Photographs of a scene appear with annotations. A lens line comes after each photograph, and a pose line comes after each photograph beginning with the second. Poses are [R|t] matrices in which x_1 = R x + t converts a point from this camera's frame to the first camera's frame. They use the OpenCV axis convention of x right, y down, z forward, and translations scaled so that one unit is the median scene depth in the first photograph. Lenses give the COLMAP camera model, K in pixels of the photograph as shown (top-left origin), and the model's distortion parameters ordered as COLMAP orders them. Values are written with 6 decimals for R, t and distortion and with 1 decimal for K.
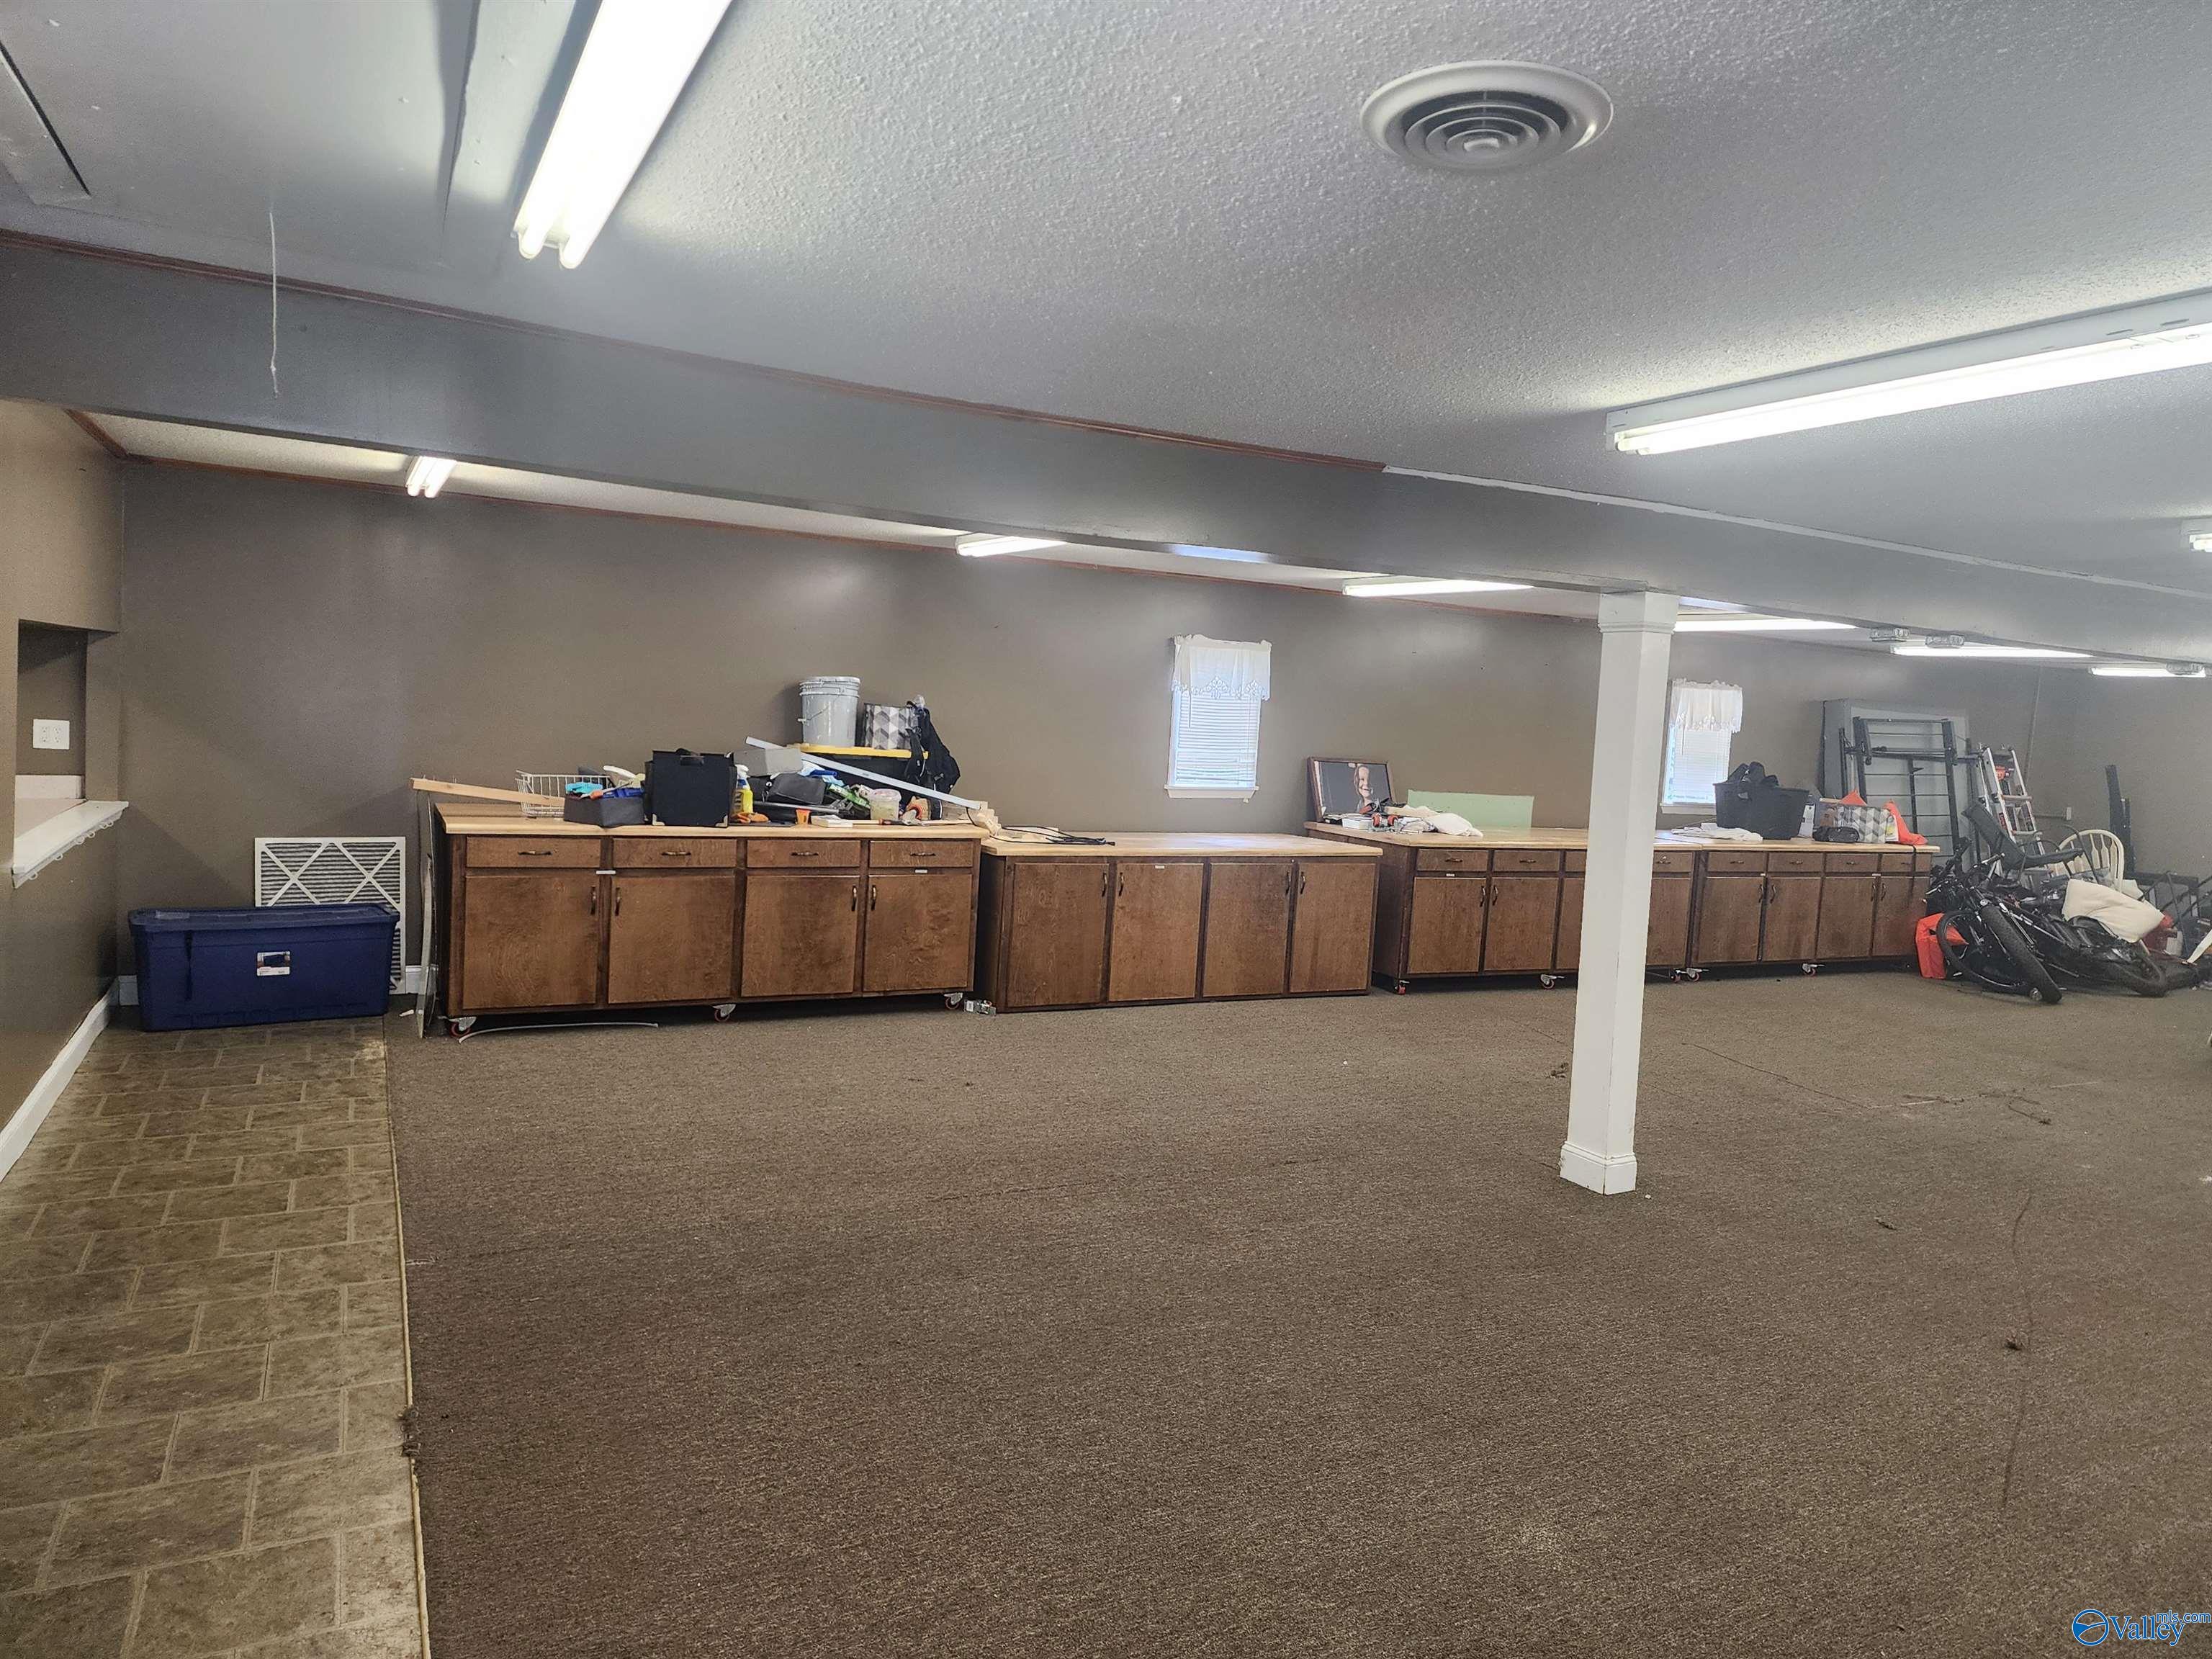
lens RADIAL K [[1484.6, 0, 1110.3], [0, 1484.6, 832.0], [0, 0, 1]] dist [0.020616, -0.001436]
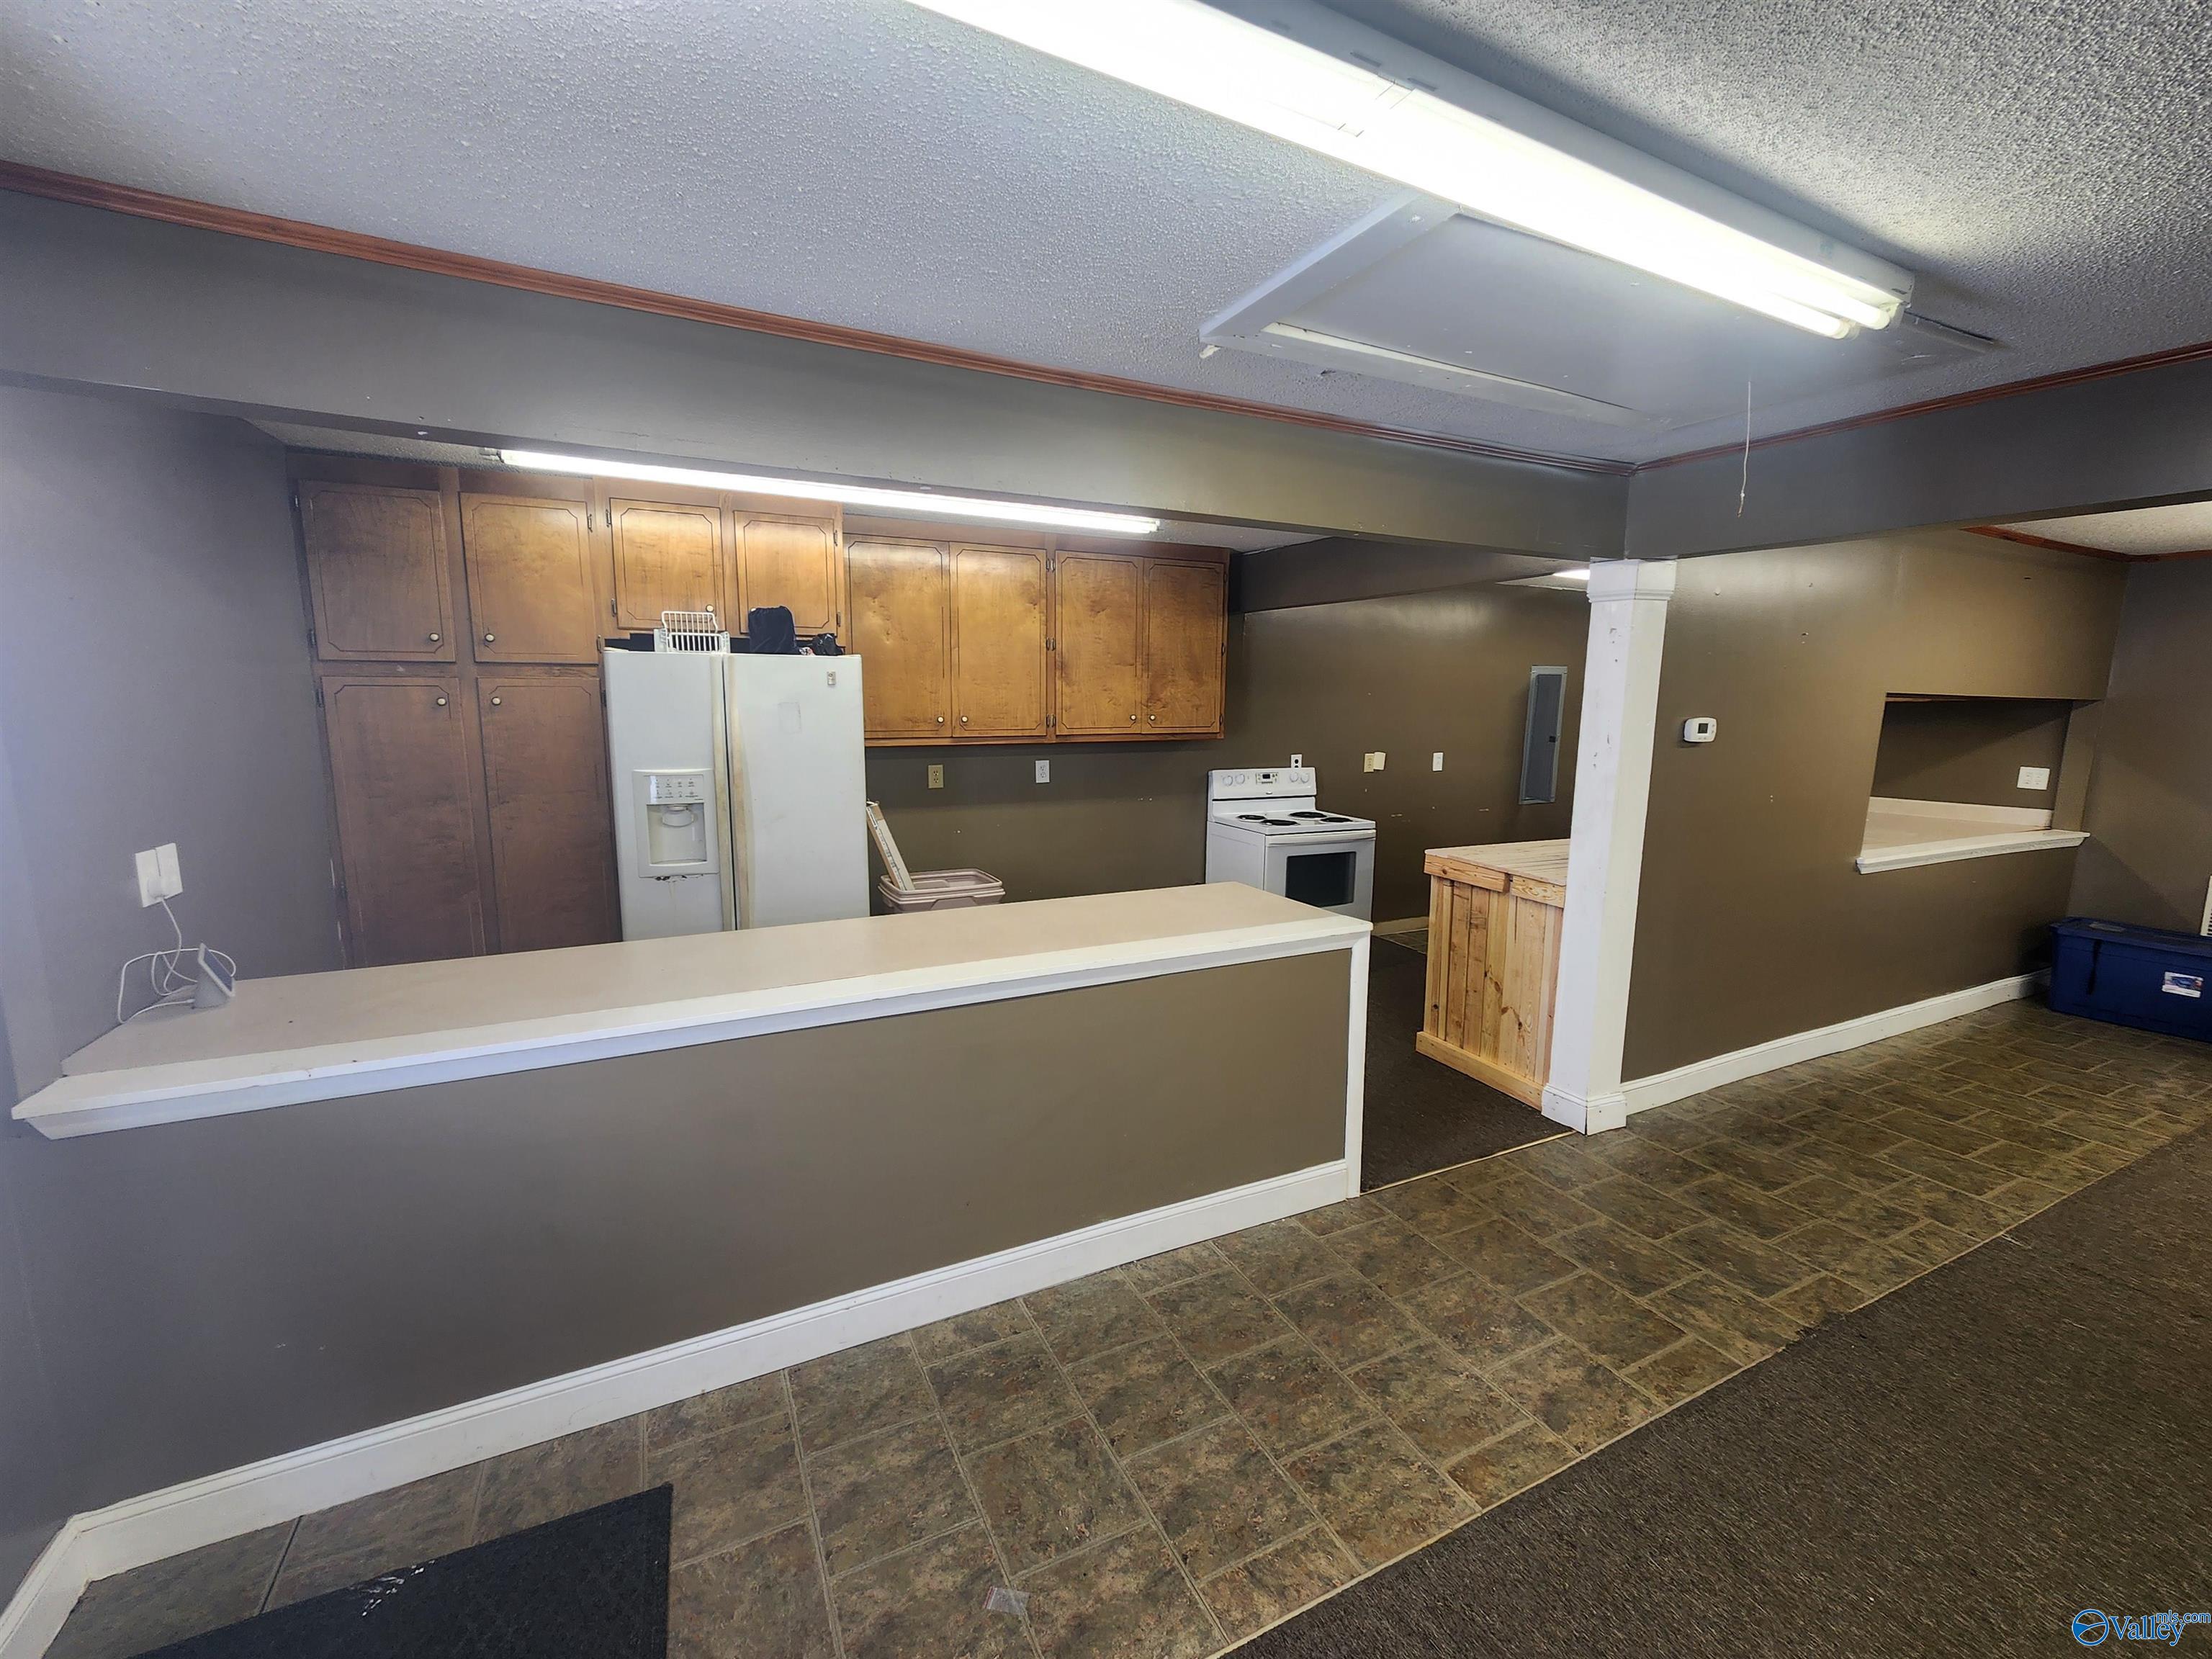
lens RADIAL K [[903.4, 0, 1106.8], [0, 903.4, 825.6], [0, 0, 1]] dist [0.002740, 0.000590]
pose [[0.004856, 0.086765, -0.996217, 0.258191], [-0.102996, 0.990974, 0.085807, -0.015527], [0.994670, 0.102190, 0.013749, 0.371111]]
